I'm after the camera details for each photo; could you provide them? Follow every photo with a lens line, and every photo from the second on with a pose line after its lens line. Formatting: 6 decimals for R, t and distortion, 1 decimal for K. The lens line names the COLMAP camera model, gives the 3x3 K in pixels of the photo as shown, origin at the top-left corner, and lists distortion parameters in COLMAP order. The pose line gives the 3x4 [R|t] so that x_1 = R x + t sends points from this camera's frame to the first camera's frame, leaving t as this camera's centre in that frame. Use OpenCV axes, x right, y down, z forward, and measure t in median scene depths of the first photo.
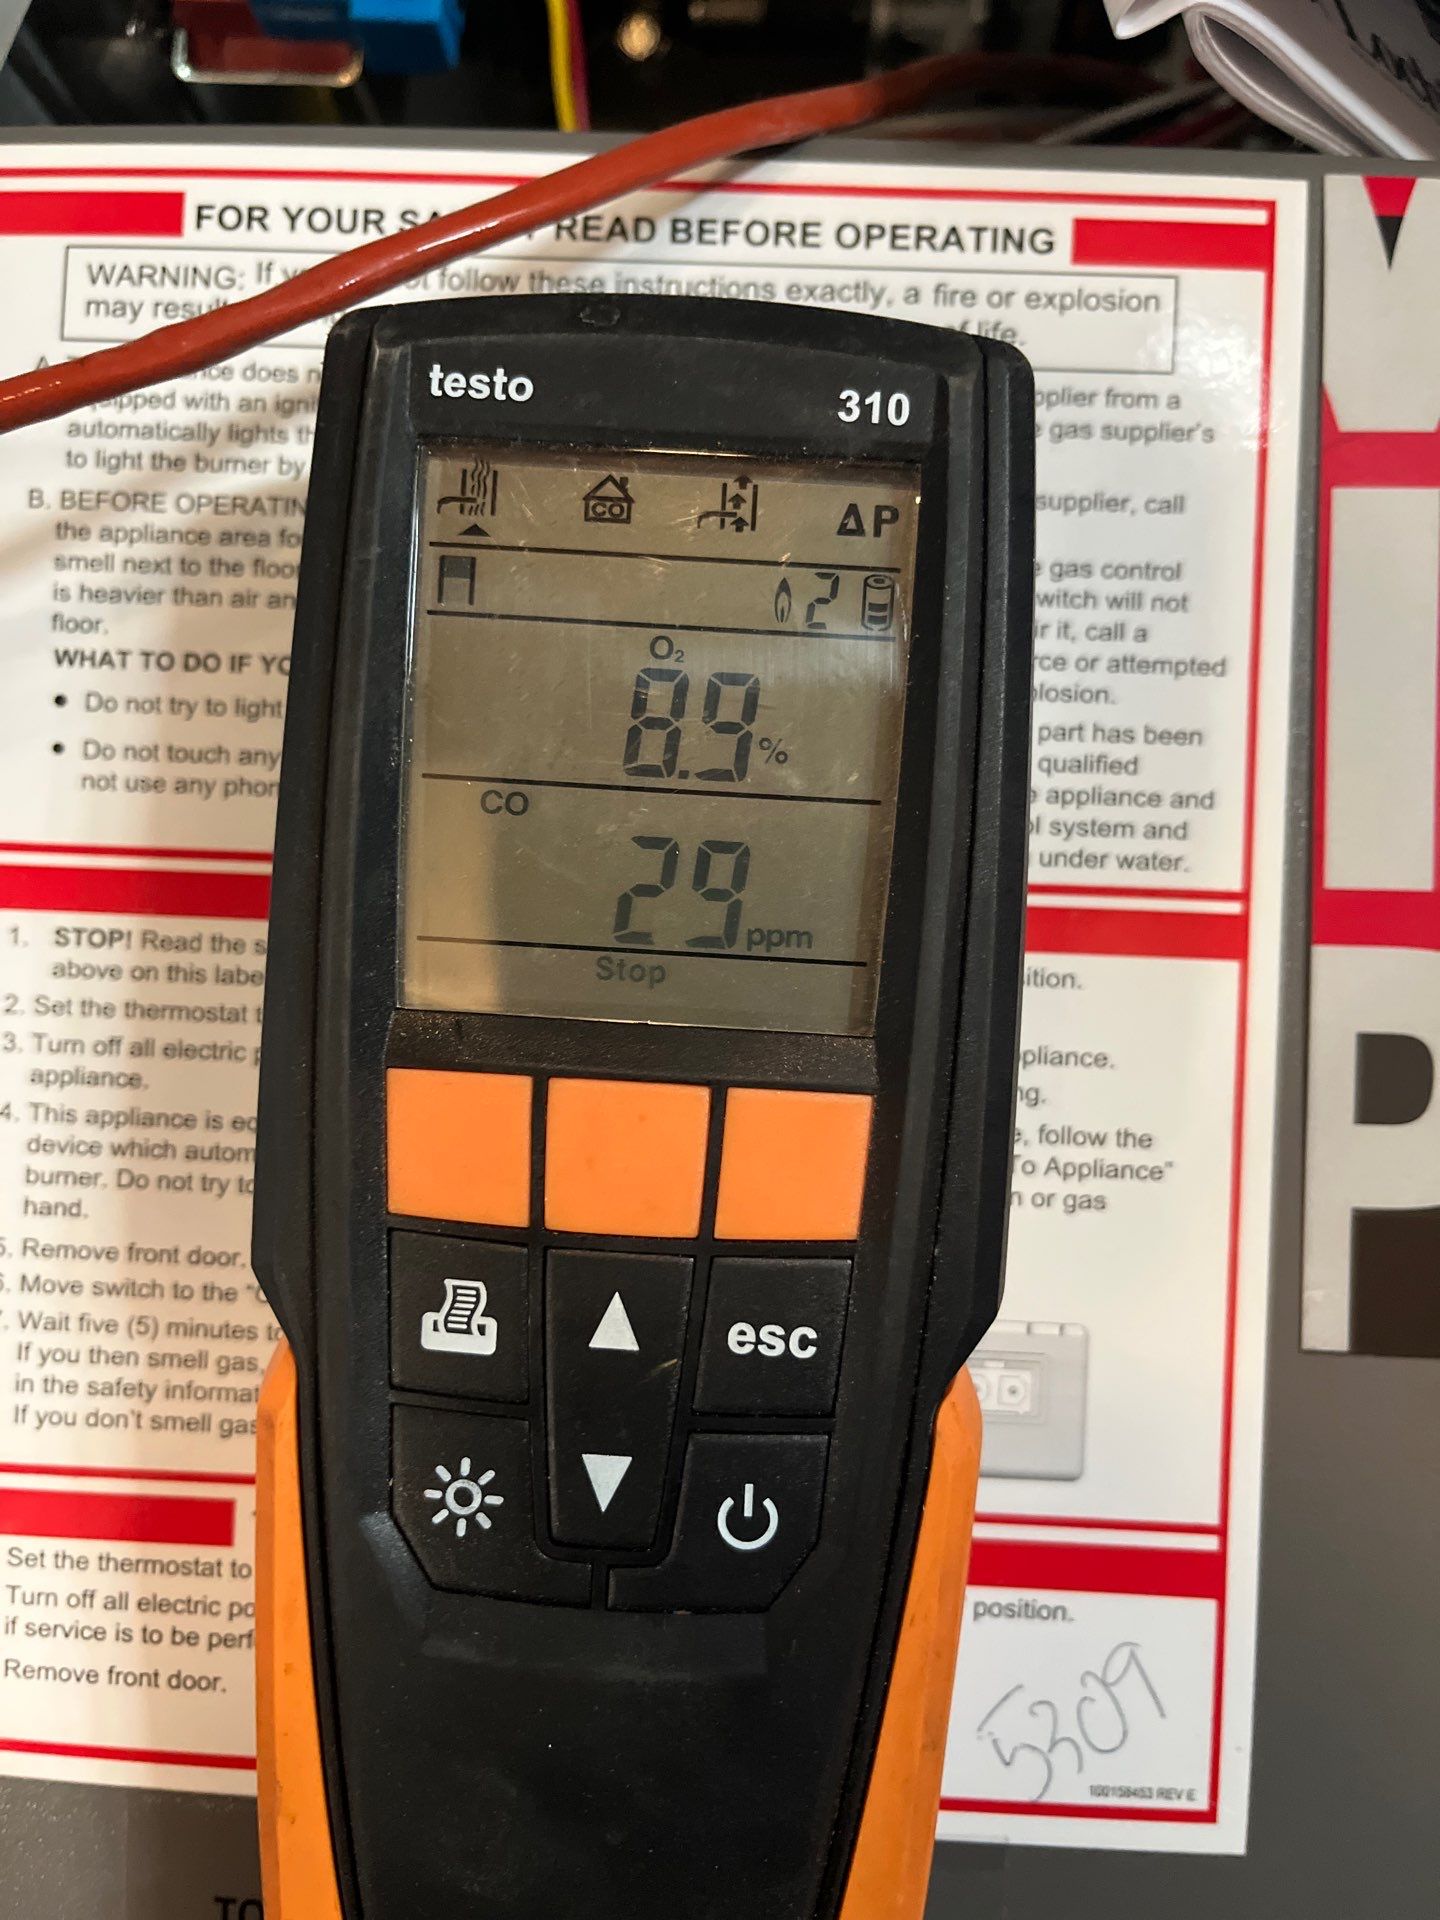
lens RADIAL K [[1351.0, 0, 720.0], [0, 1351.0, 960.0], [0, 0, 1]] dist [0.006290, -0.002691]
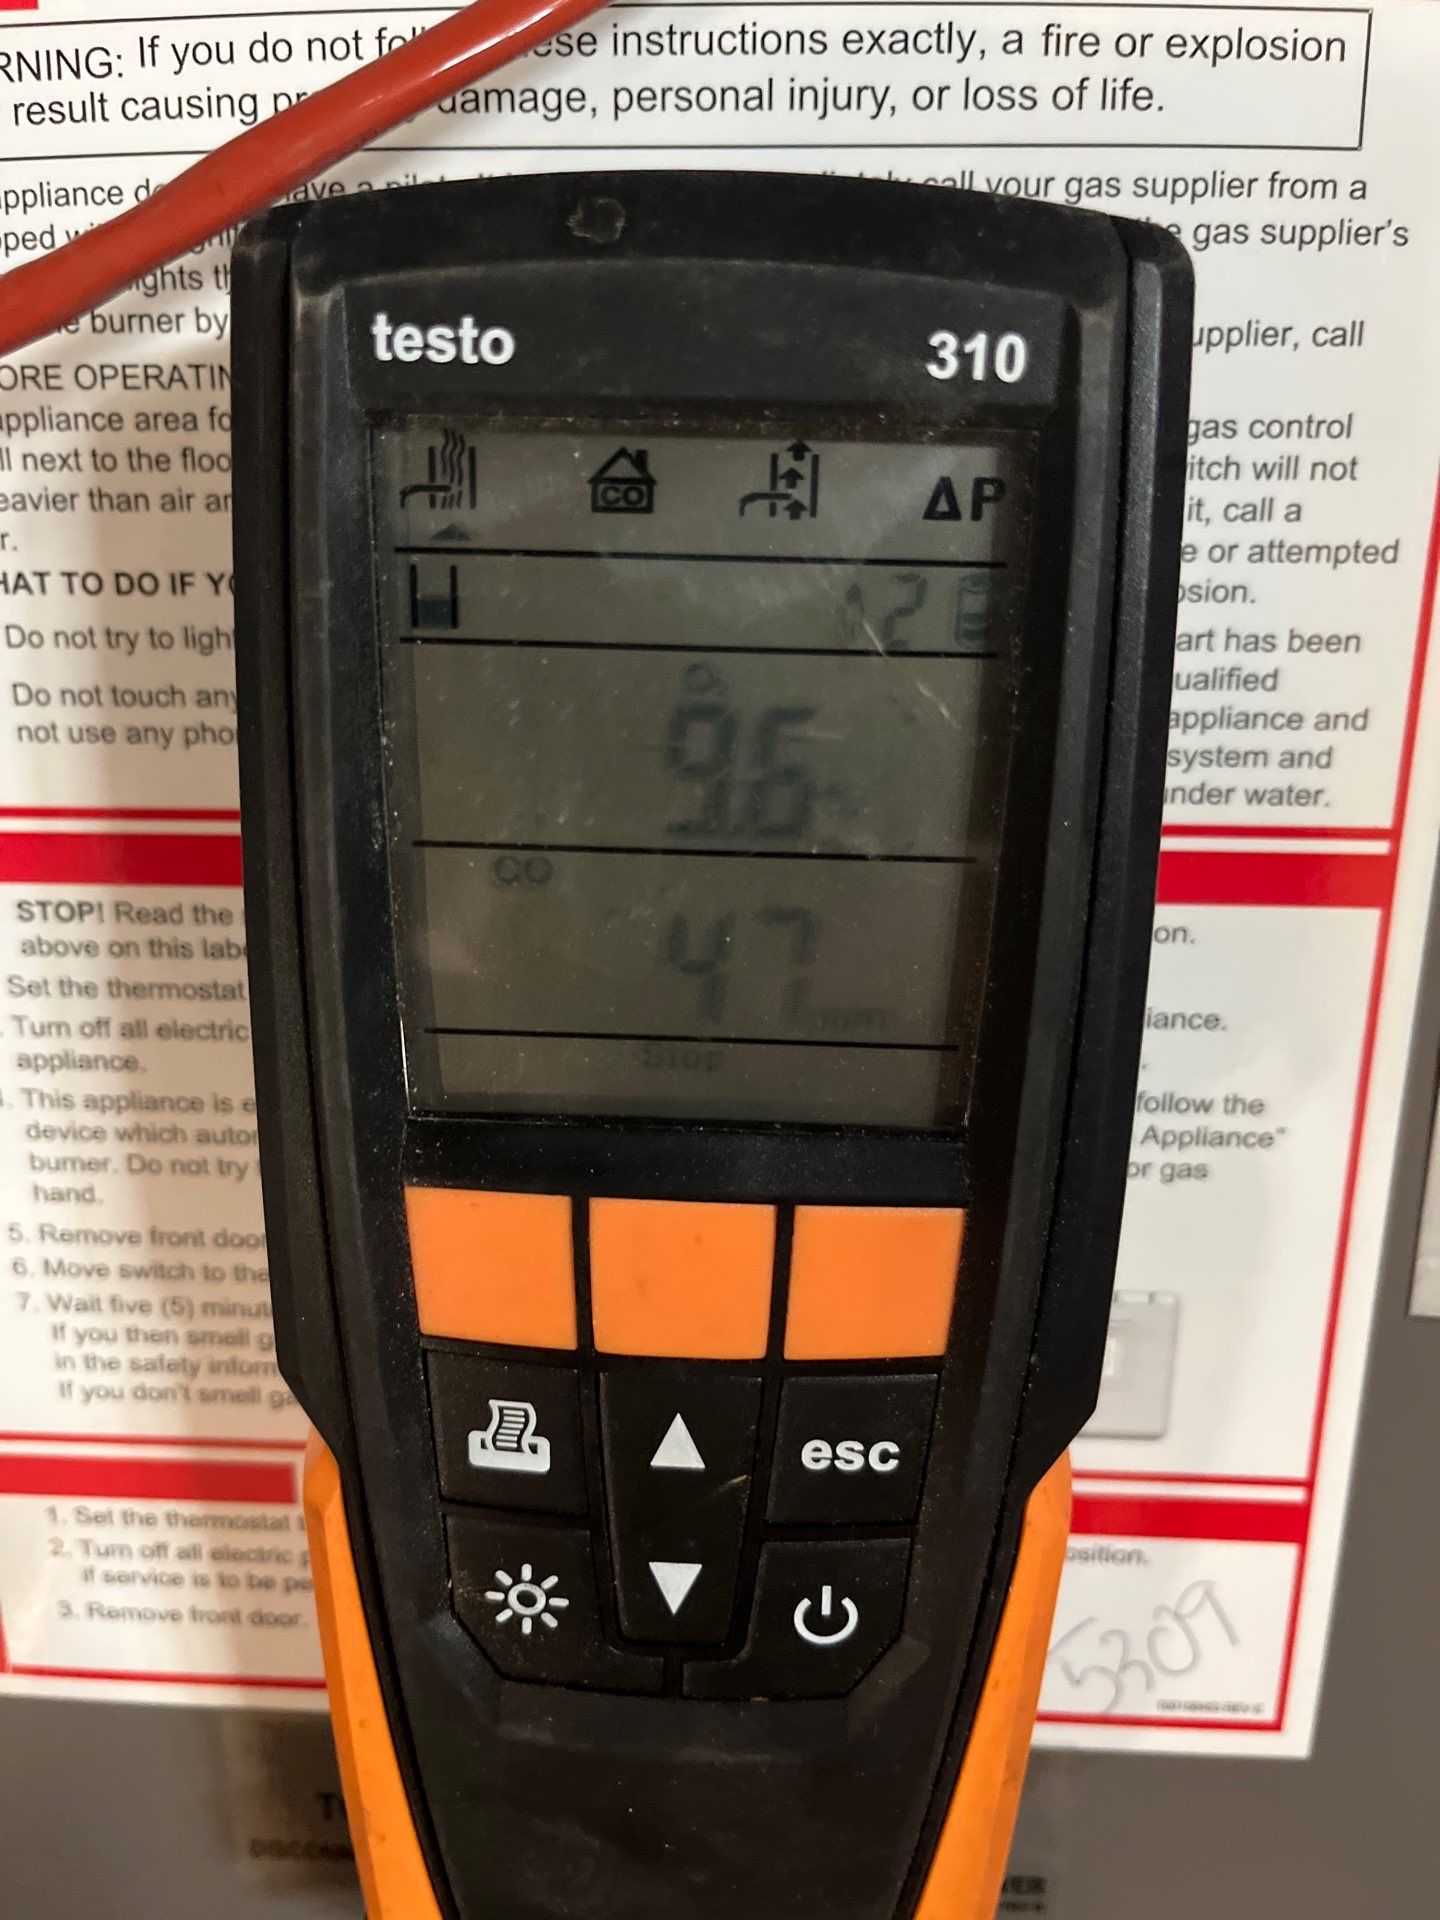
lens RADIAL K [[1399.5, 0, 720.0], [0, 1399.5, 960.0], [0, 0, 1]] dist [-0.003101, 0.008850]
pose [[0.999145, -0.027319, -0.031032, -0.007891], [0.034622, 0.963107, 0.266882, -0.218647], [0.022597, -0.267728, 0.963230, 0.128500]]
